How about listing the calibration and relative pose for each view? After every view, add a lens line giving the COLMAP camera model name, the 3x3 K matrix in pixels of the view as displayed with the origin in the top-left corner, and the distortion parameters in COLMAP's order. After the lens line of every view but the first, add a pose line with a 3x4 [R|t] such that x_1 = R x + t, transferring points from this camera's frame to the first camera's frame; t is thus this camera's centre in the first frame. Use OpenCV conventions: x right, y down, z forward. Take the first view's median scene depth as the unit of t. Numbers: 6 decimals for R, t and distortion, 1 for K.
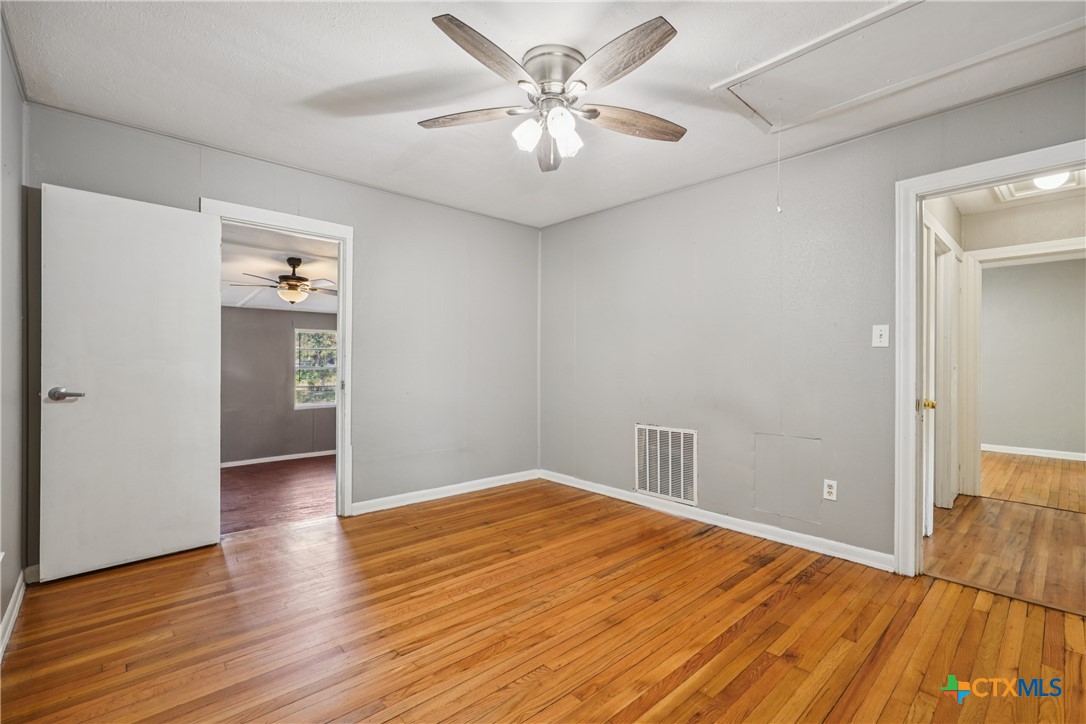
lens RADIAL K [[490.0, 0, 534.5], [0, 490.0, 359.5], [0, 0, 1]] dist [-0.009339, 0.003014]
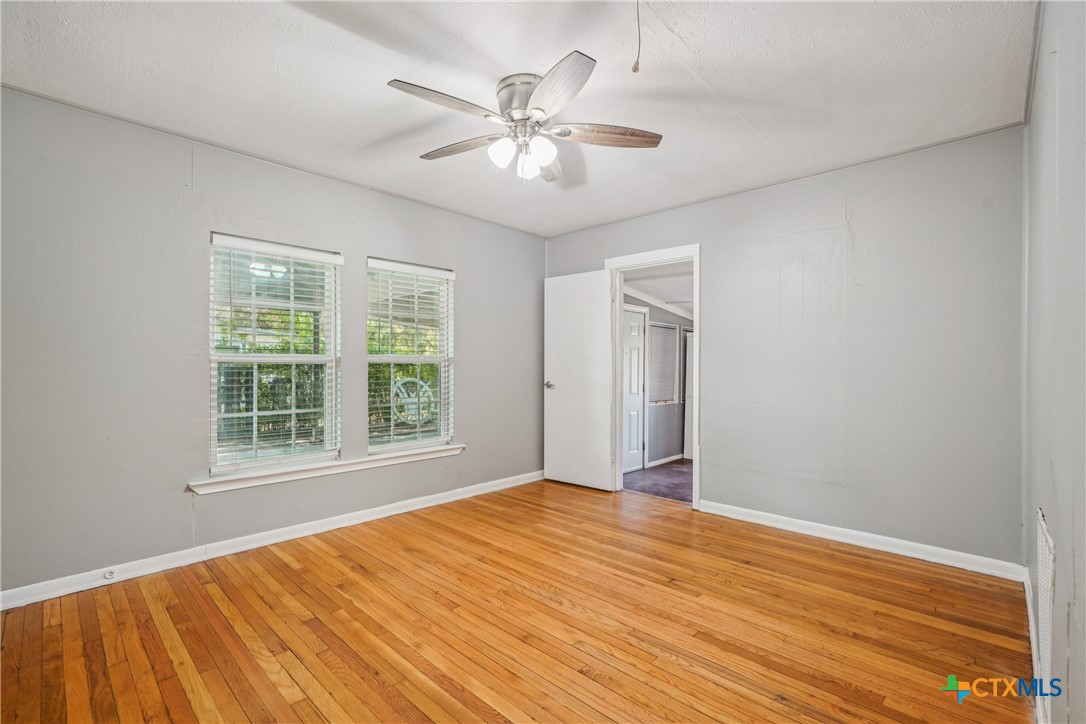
lens RADIAL K [[490.0, 0, 553.7], [0, 490.0, 367.3], [0, 0, 1]] dist [-0.009339, 0.003014]
pose [[0.089125, -0.002924, -0.996016, 0.822034], [0.003243, 0.999991, -0.002646, 0.006170], [0.996015, -0.002994, 0.089133, 0.711531]]
